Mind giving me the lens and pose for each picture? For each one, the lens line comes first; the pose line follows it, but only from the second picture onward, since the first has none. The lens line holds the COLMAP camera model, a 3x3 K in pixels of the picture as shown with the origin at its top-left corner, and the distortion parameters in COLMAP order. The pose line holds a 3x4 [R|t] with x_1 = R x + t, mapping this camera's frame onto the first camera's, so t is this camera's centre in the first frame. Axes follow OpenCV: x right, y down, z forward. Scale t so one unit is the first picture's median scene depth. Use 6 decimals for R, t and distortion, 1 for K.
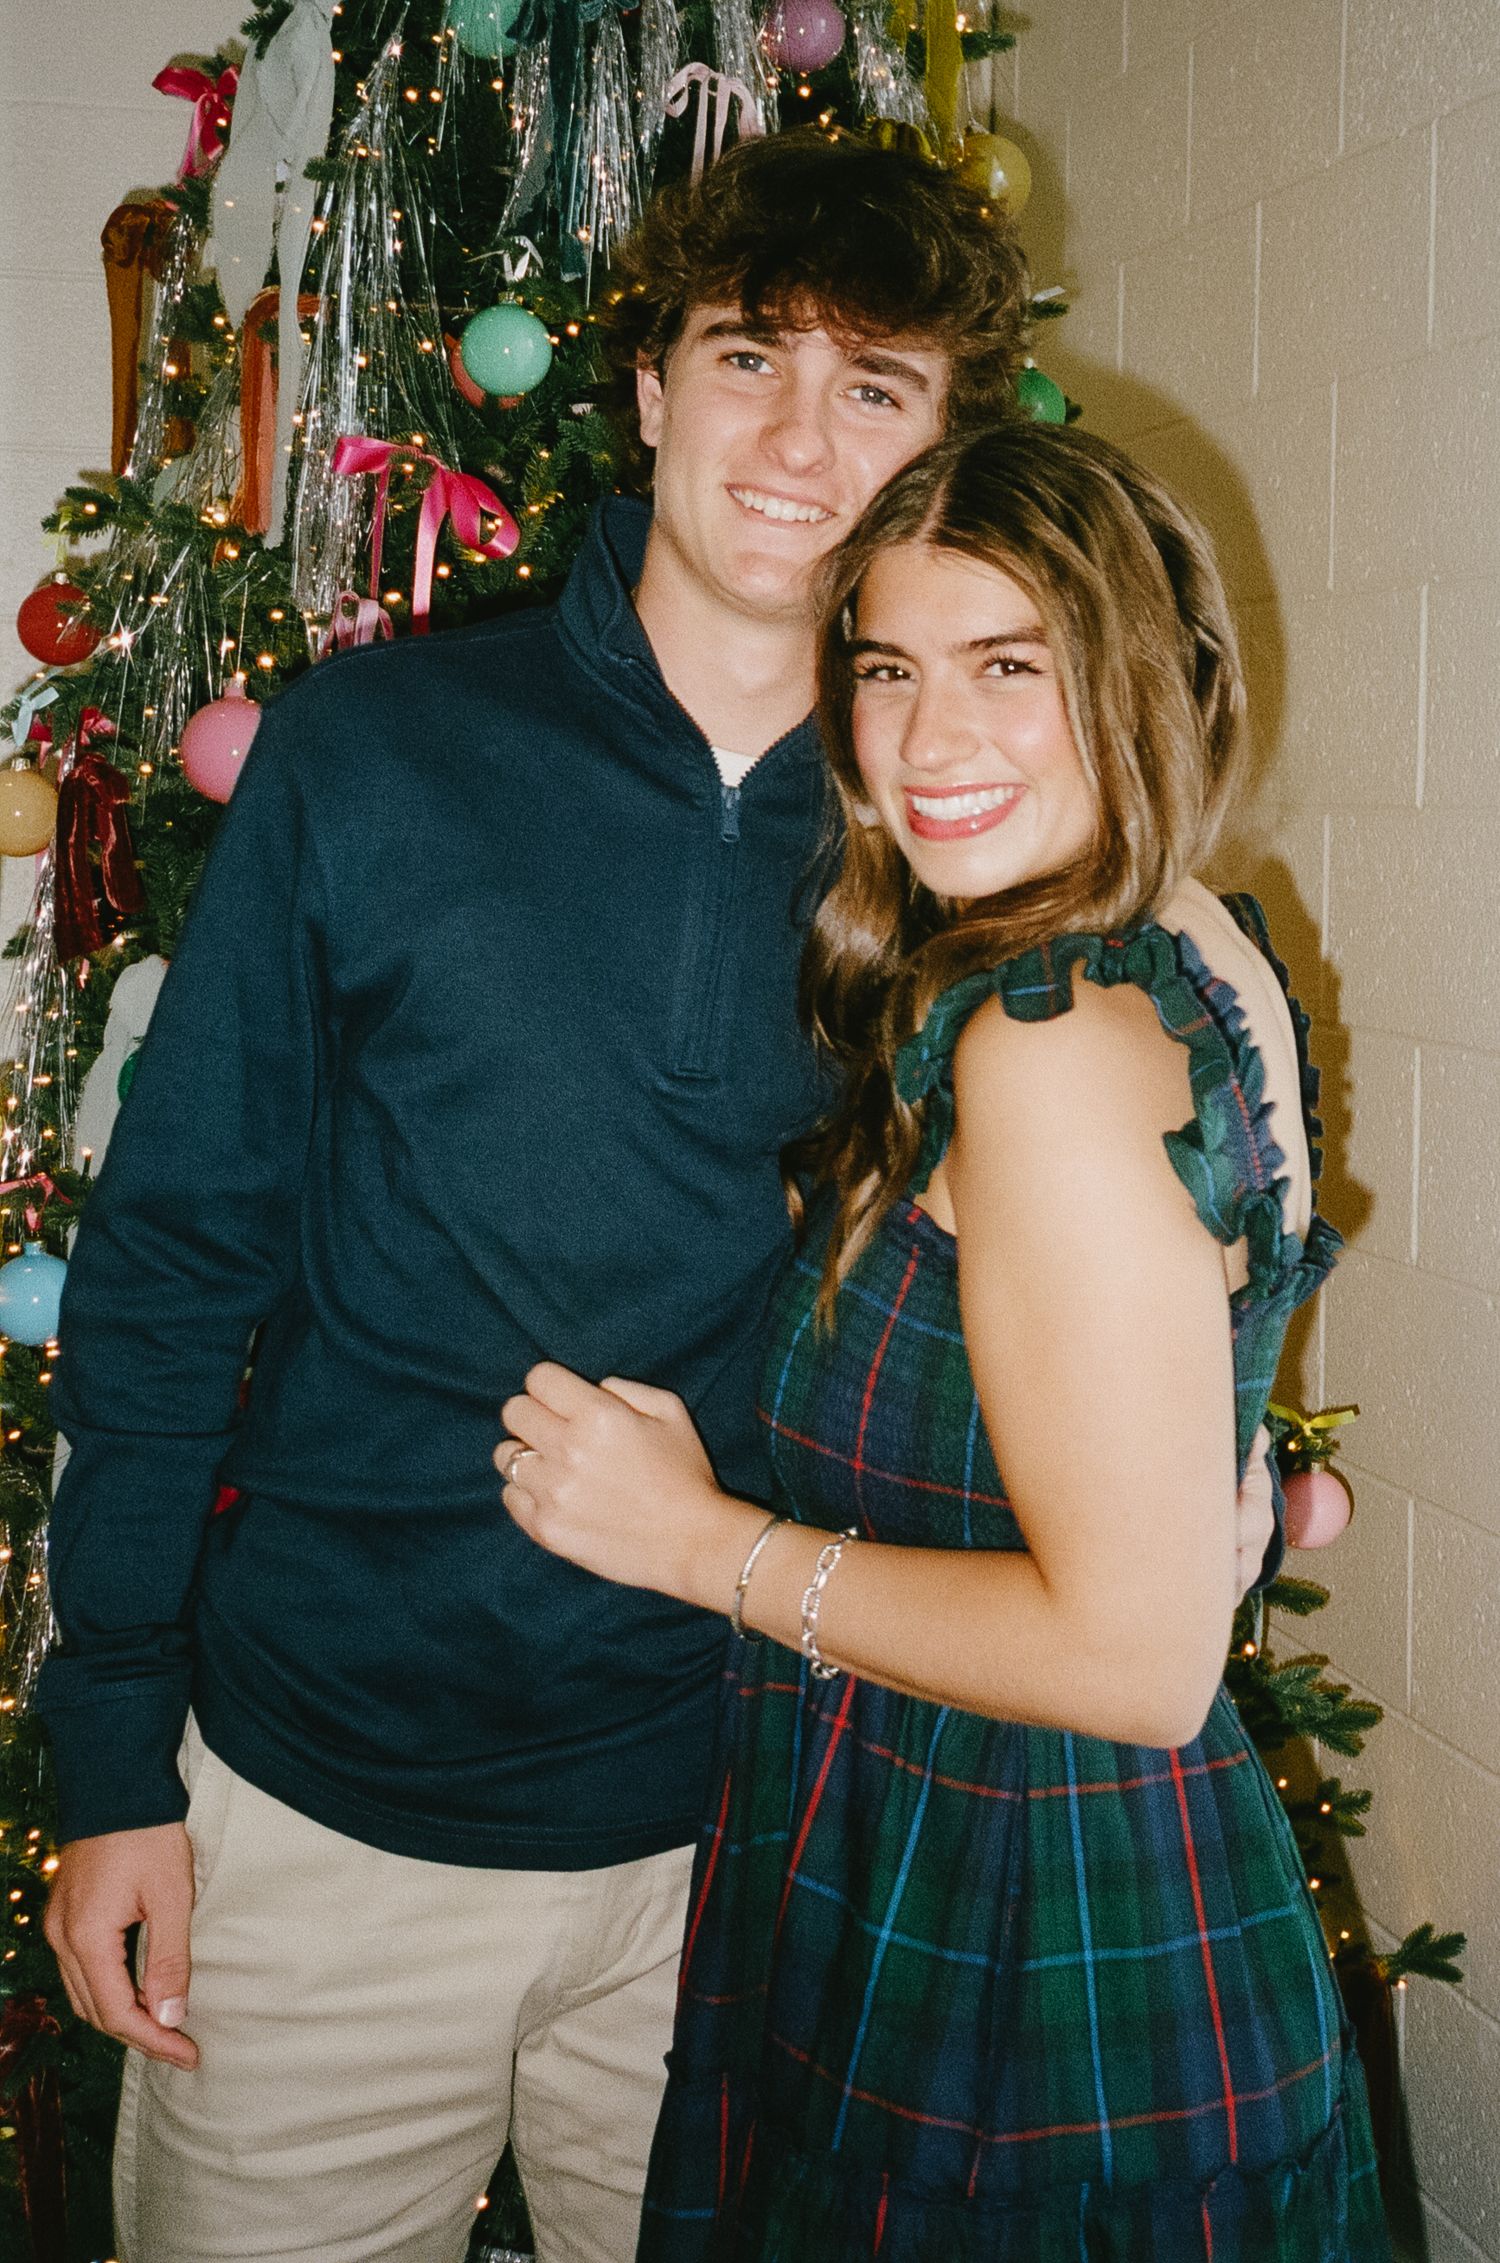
lens RADIAL K [[3097.6, 0, 832.9], [0, 3097.6, 1144.3], [0, 0, 1]] dist [0.011618, 0.000000]
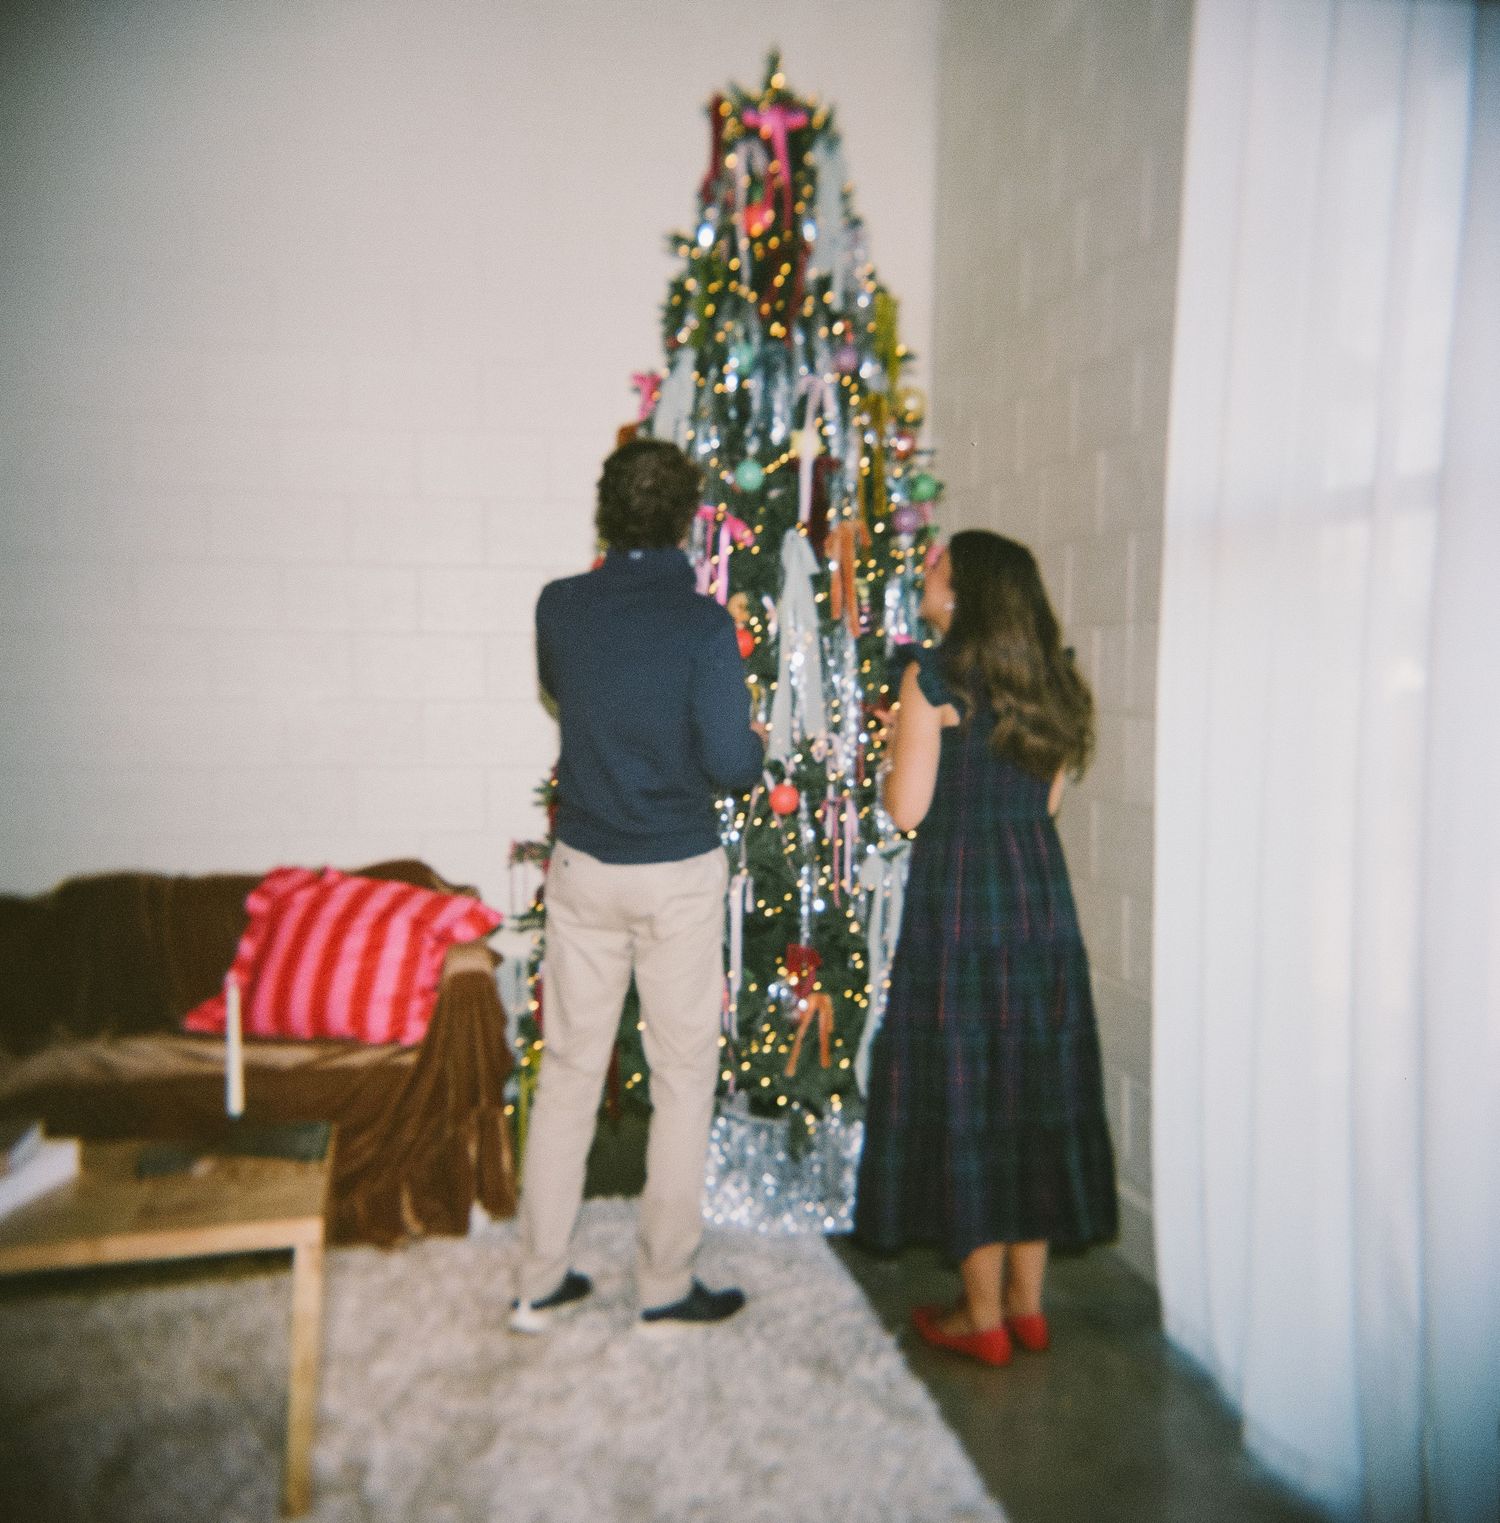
lens RADIAL K [[1804.2, 0, 738.8], [0, 1804.2, 771.6], [0, 0, 1]] dist [0.268200, 0.000000]
pose [[0.992252, -0.007794, -0.123993, 0.101560], [0.005162, 0.999755, -0.021536, 0.070460], [0.124130, 0.020730, 0.992049, -0.747978]]
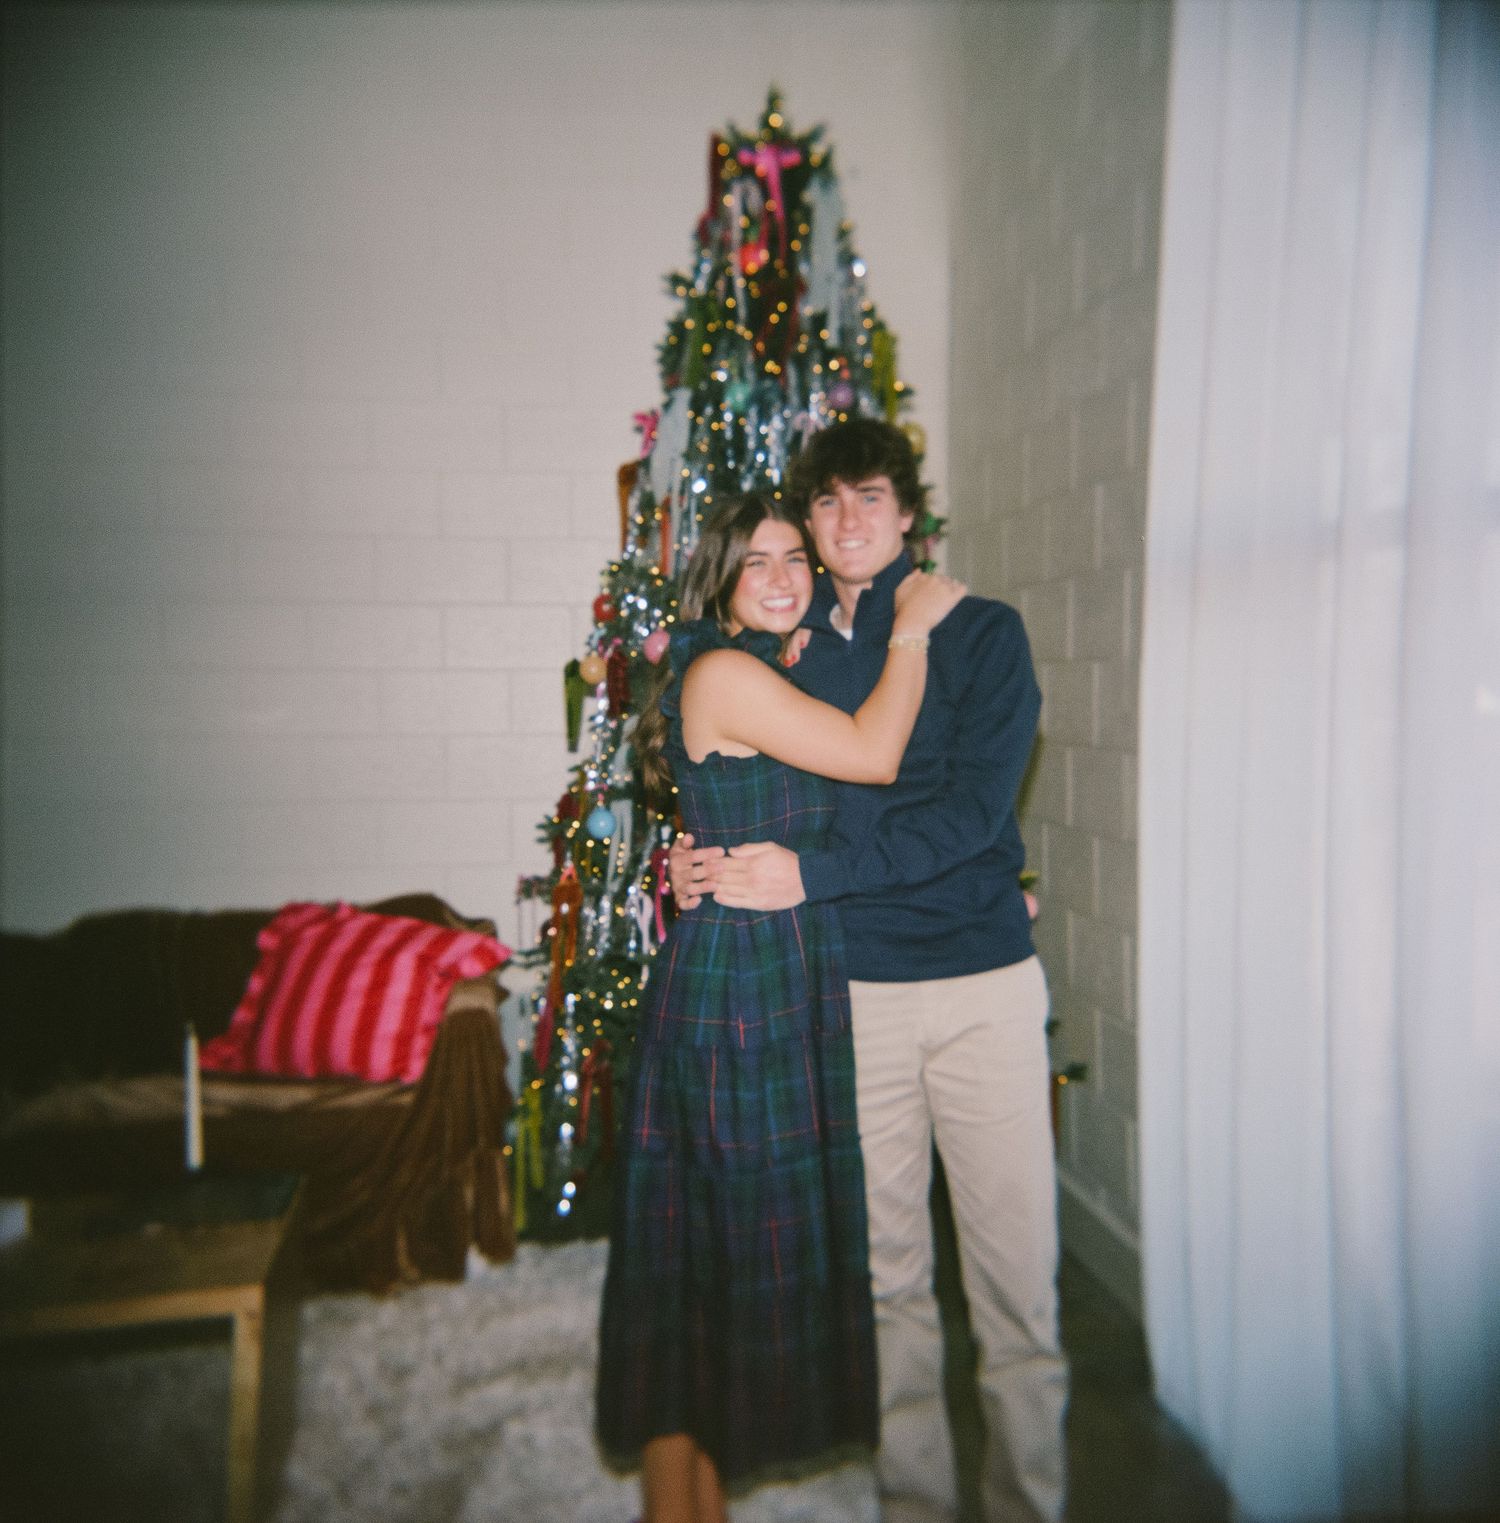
lens RADIAL K [[1713.7, 0, 753.7], [0, 1713.7, 763.1], [0, 0, 1]] dist [0.295524, 0.000000]
pose [[0.988174, -0.014123, -0.152684, 0.155031], [0.008084, 0.999163, -0.040103, 0.055871], [0.153123, 0.038395, 0.987461, -0.646820]]
